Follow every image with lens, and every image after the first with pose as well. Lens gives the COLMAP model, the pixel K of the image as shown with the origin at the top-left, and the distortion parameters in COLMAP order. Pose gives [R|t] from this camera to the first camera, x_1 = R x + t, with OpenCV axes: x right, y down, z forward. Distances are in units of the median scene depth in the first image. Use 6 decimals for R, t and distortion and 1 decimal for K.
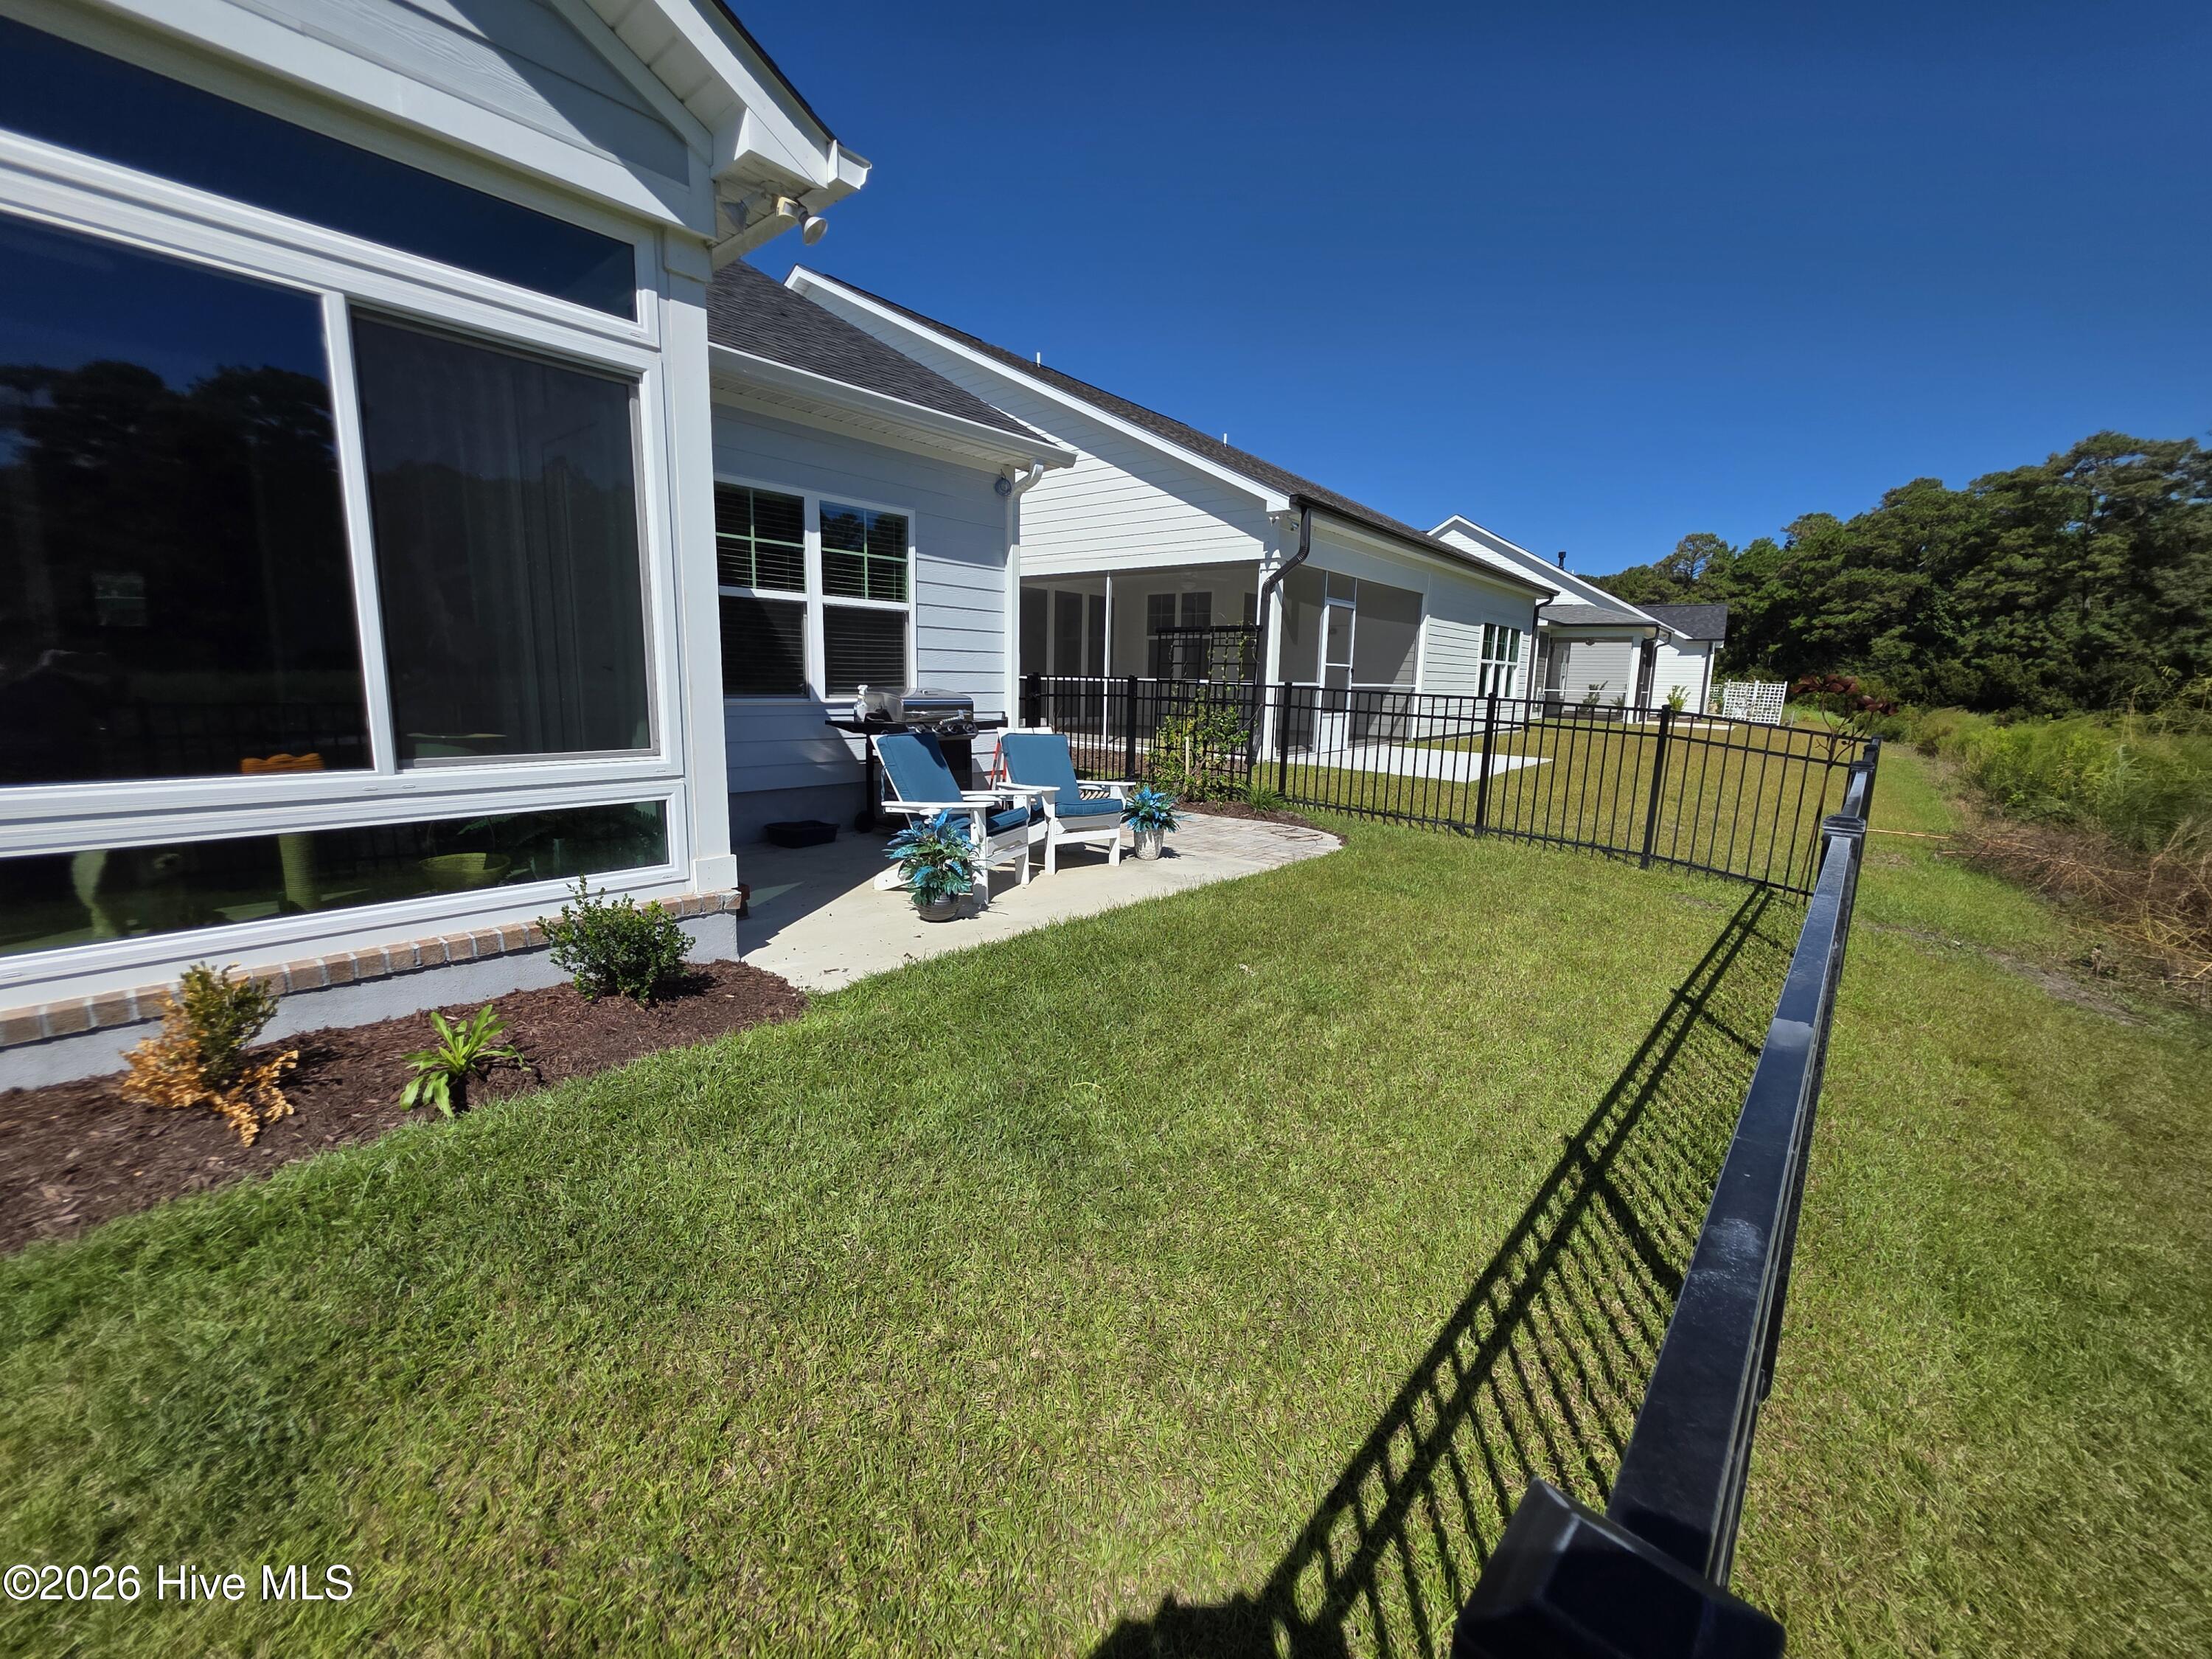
lens RADIAL K [[870.6, 0, 1106.0], [0, 870.6, 829.5], [0, 0, 1]] dist [0.001196, 0.000636]
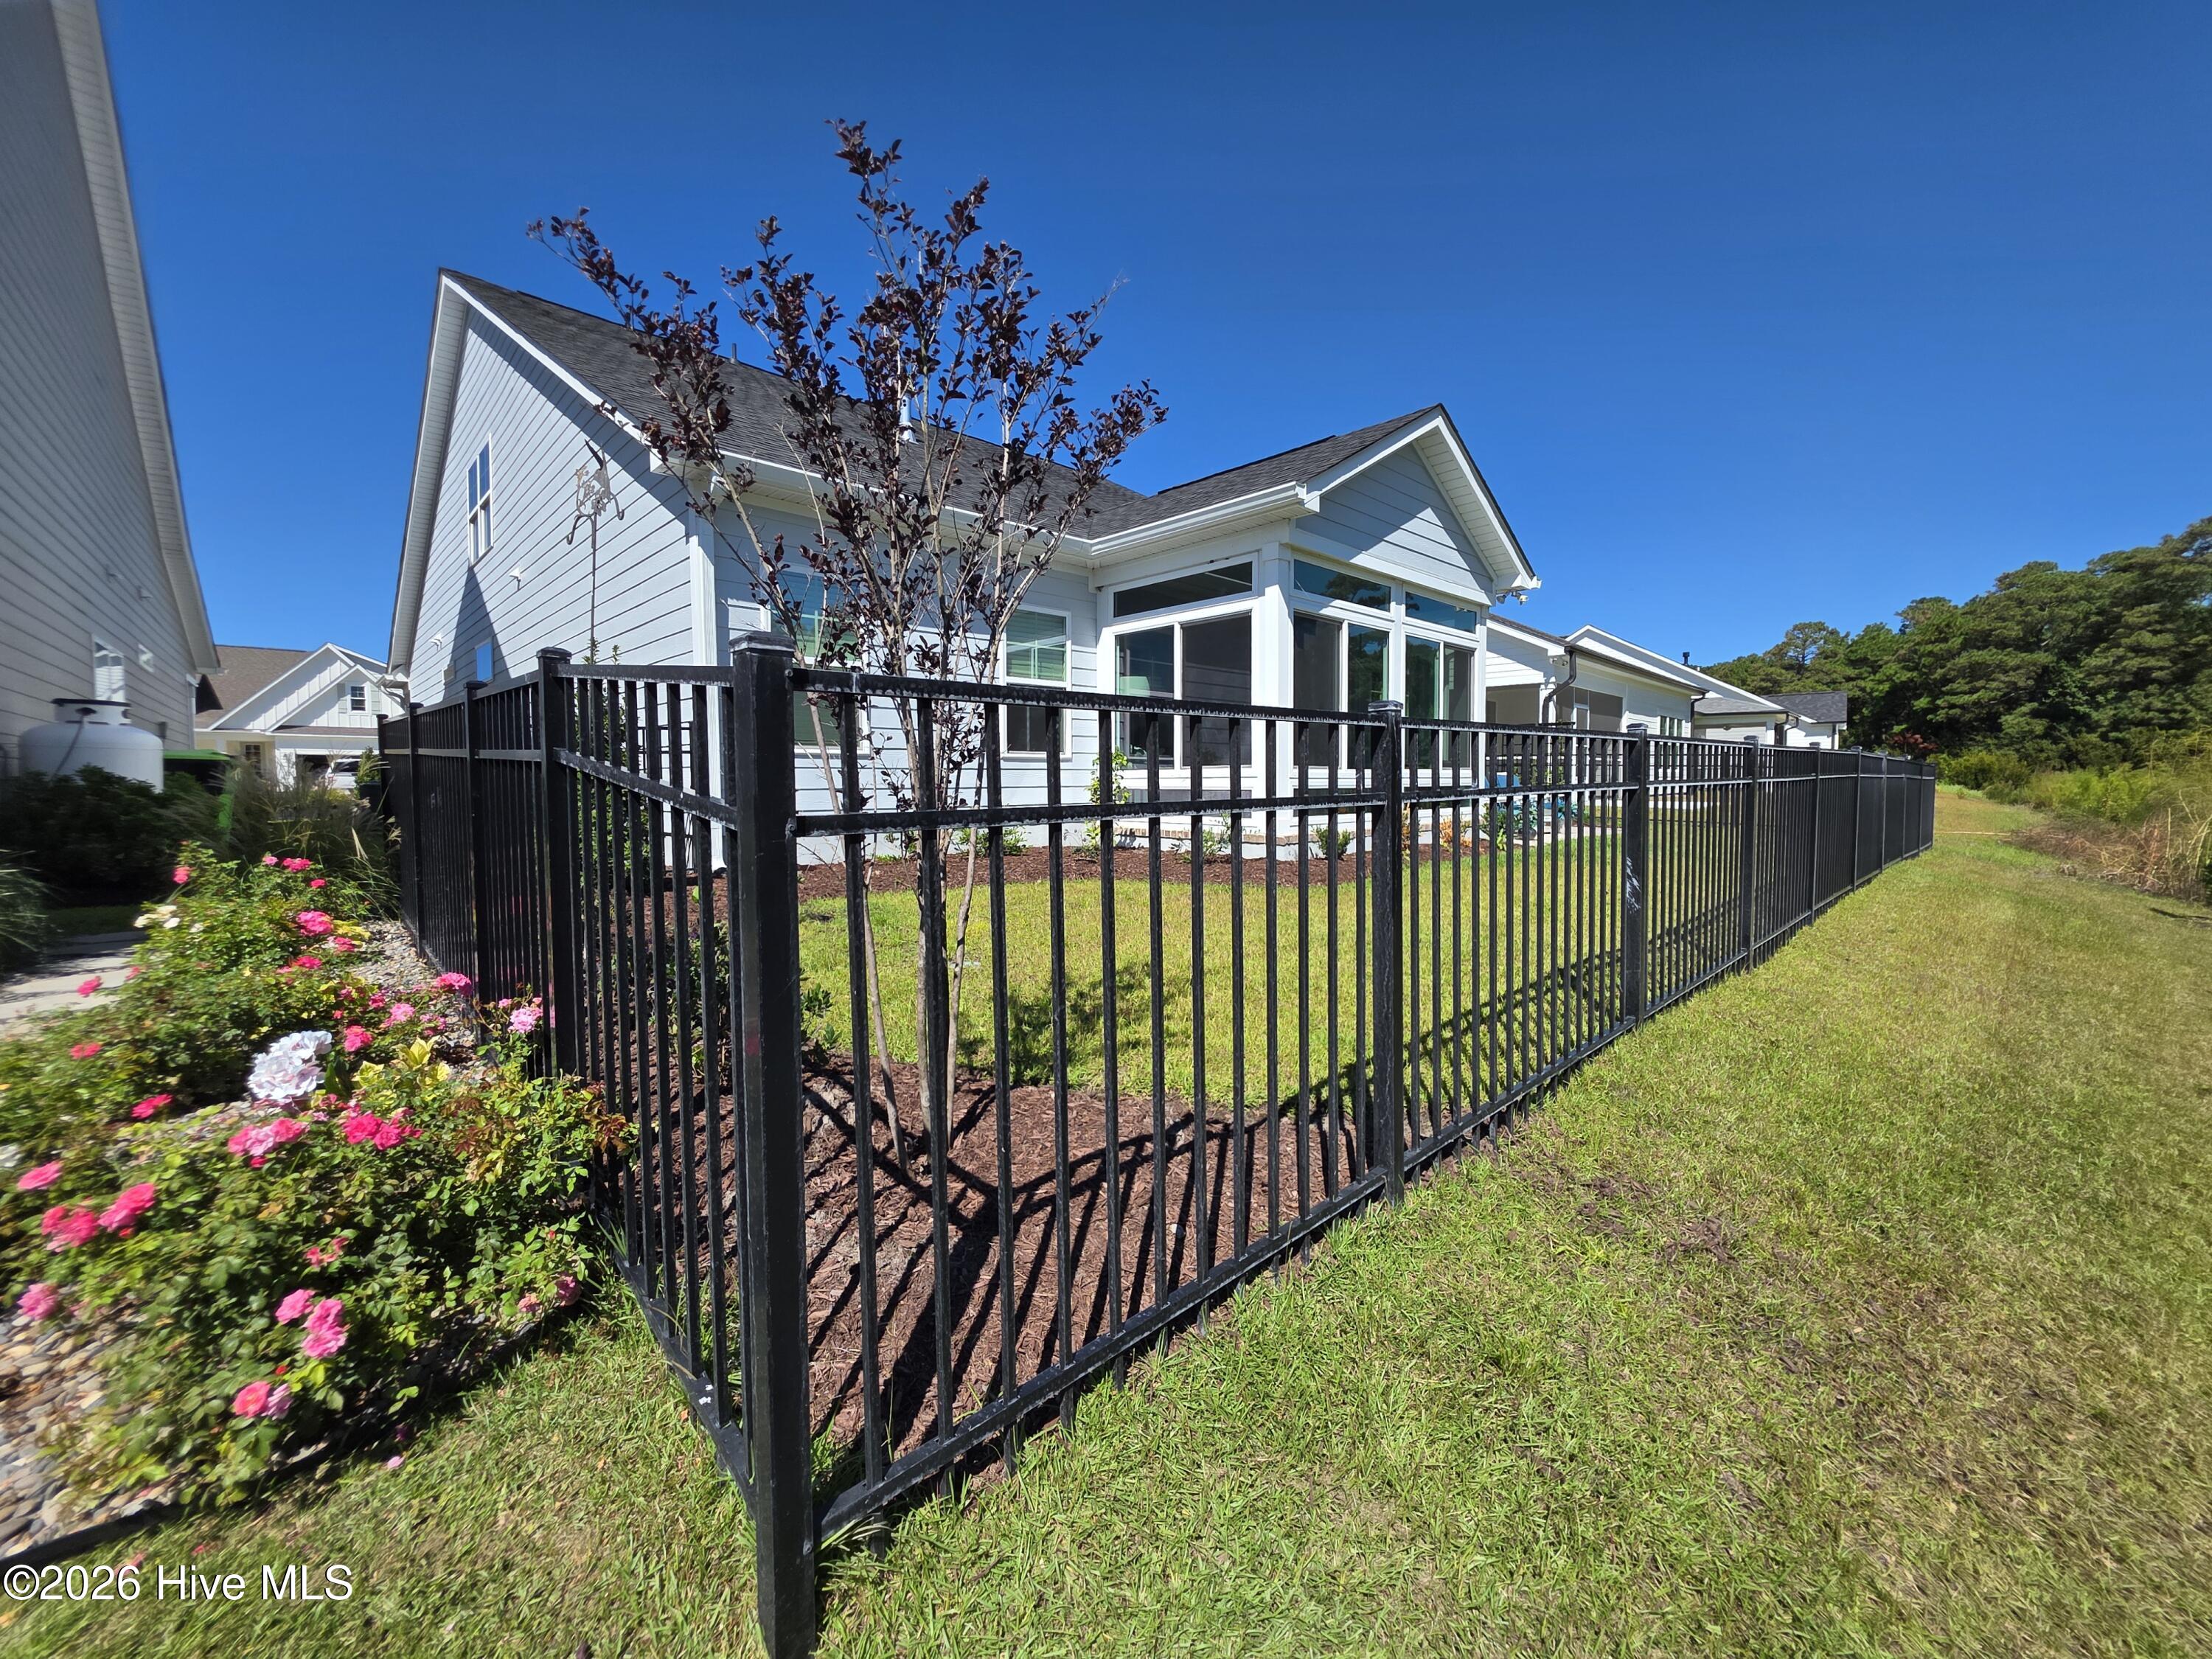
lens RADIAL K [[878.0, 0, 1106.0], [0, 878.0, 829.5], [0, 0, 1]] dist [0.000515, 0.000336]
pose [[0.995491, -0.022762, -0.092089, -0.073603], [0.011730, 0.992872, -0.118611, 0.022426], [0.094132, 0.116996, 0.988661, -0.101522]]
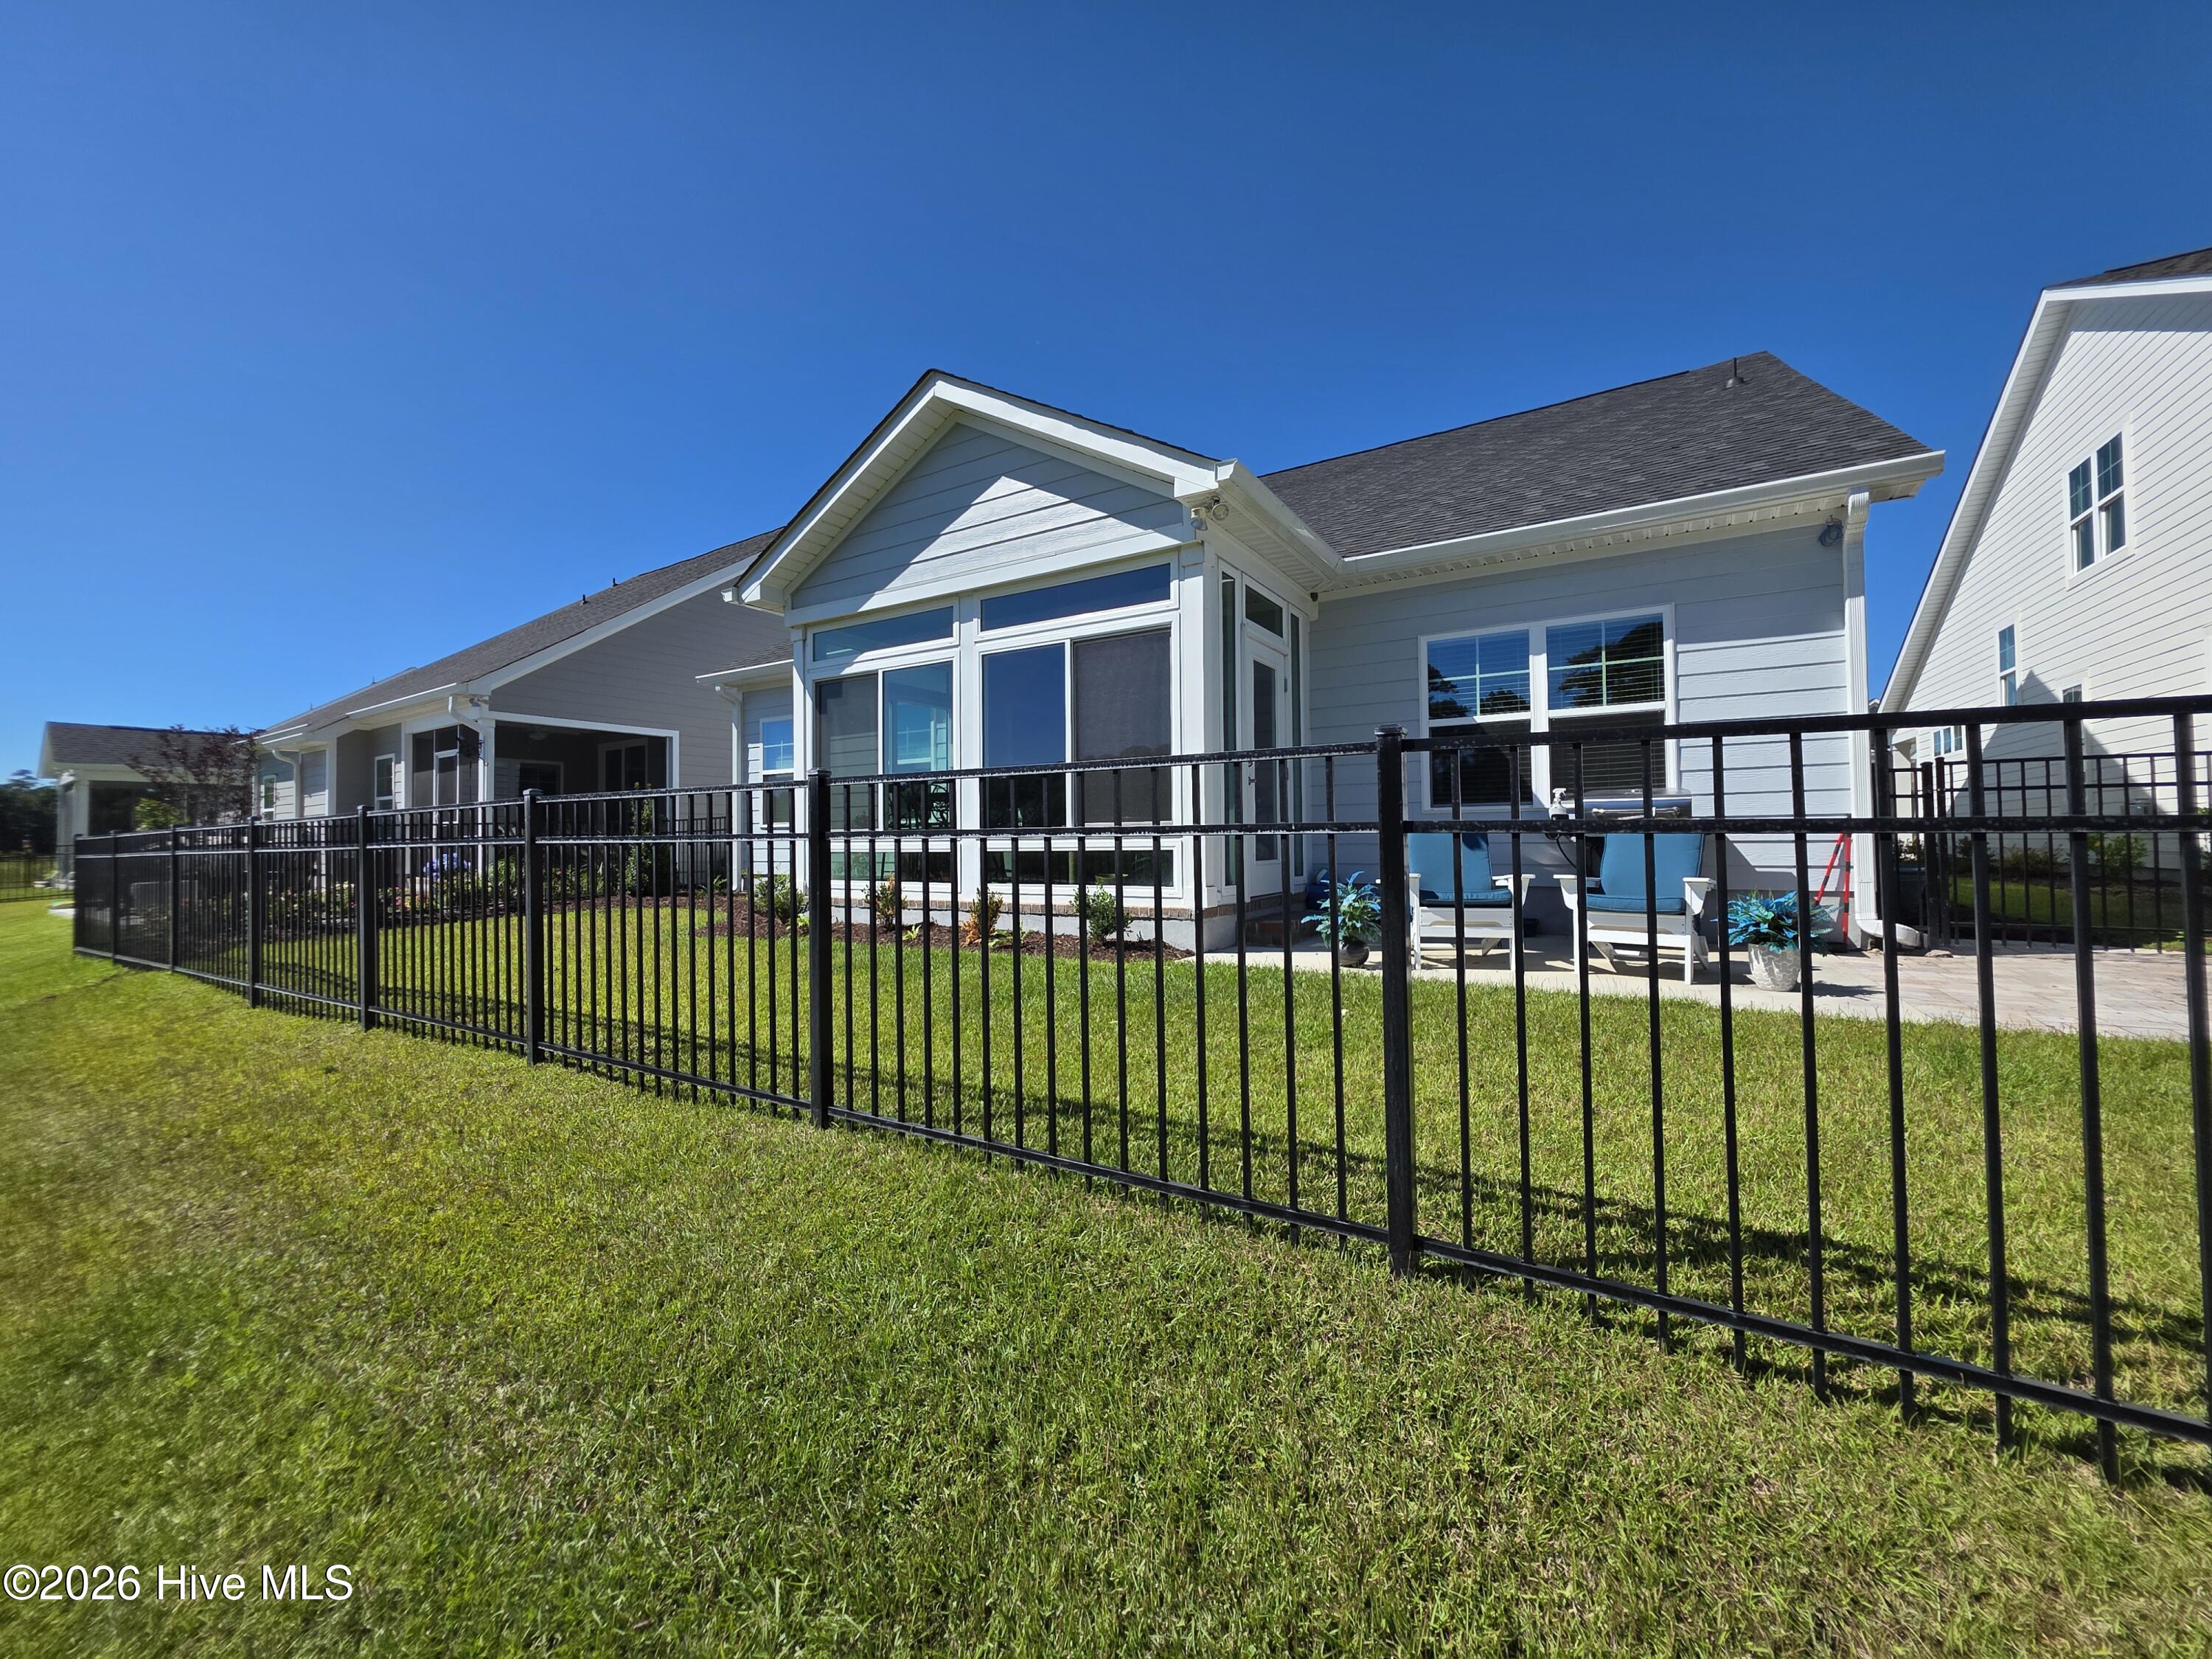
lens RADIAL K [[878.0, 0, 1106.0], [0, 878.0, 829.5], [0, 0, 1]] dist [0.000515, 0.000336]
pose [[0.171103, -0.038871, -0.984486, 0.060420], [-0.152772, 0.986089, -0.065486, 0.003031], [0.973337, 0.161607, 0.162784, 0.028854]]
